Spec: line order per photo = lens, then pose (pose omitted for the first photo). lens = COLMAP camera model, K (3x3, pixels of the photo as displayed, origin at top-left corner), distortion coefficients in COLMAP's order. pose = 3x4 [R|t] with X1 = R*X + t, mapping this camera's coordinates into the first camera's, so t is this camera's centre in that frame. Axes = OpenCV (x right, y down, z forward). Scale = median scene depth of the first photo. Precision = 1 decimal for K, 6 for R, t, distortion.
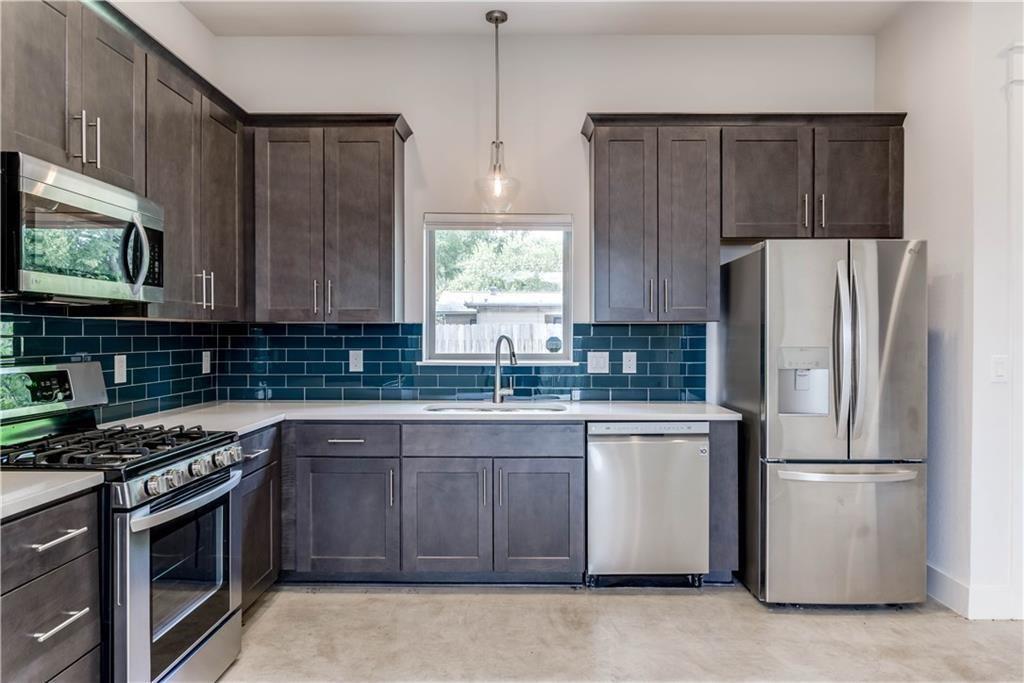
lens RADIAL K [[664.0, 0, 522.1], [0, 664.0, 340.7], [0, 0, 1]] dist [-0.008622, -0.002921]
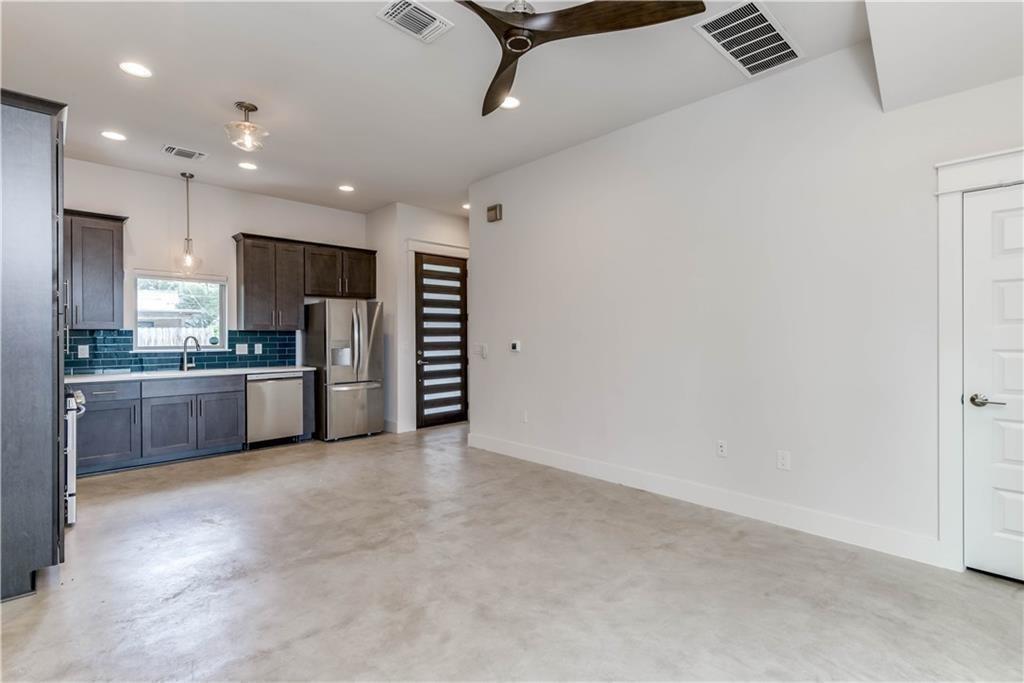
lens RADIAL K [[473.5, 0, 514.1], [0, 473.5, 337.3], [0, 0, 1]] dist [0.003515, -0.000871]
pose [[0.705663, -0.005742, 0.708524, -0.363970], [0.009847, 0.999950, -0.001703, 0.007130], [-0.708479, 0.008179, 0.705685, -0.703853]]
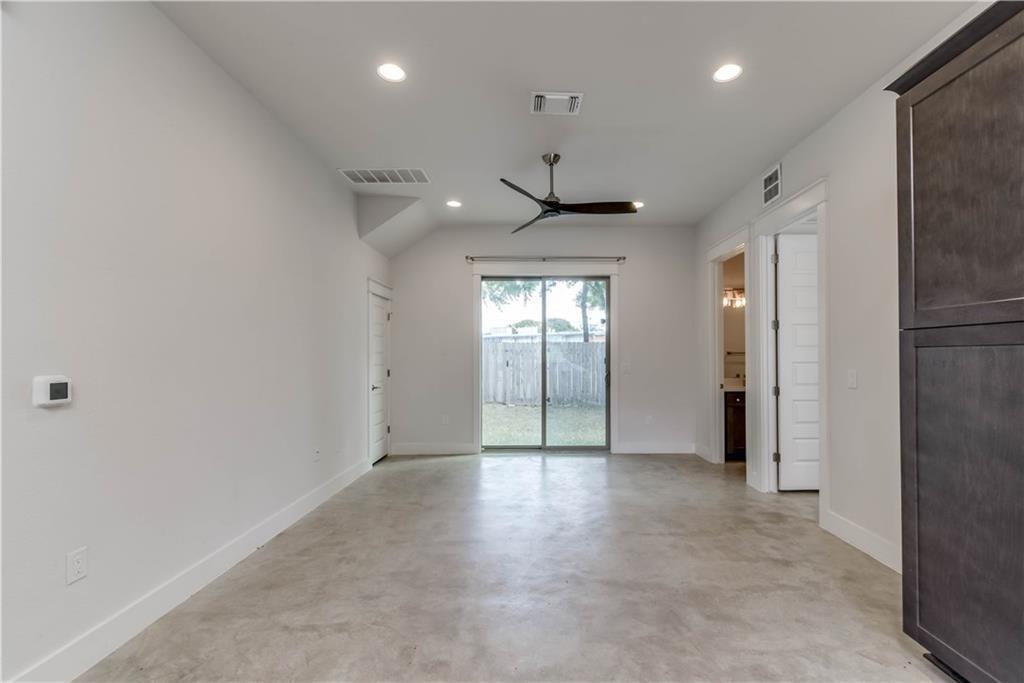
lens RADIAL K [[435.5, 0, 535.6], [0, 435.5, 354.0], [0, 0, 1]] dist [0.003980, -0.003399]
pose [[-0.999796, 0.003685, -0.019883, 0.111209], [0.003616, 0.999987, 0.003514, -0.008735], [0.019896, 0.003441, -0.999796, 0.764141]]
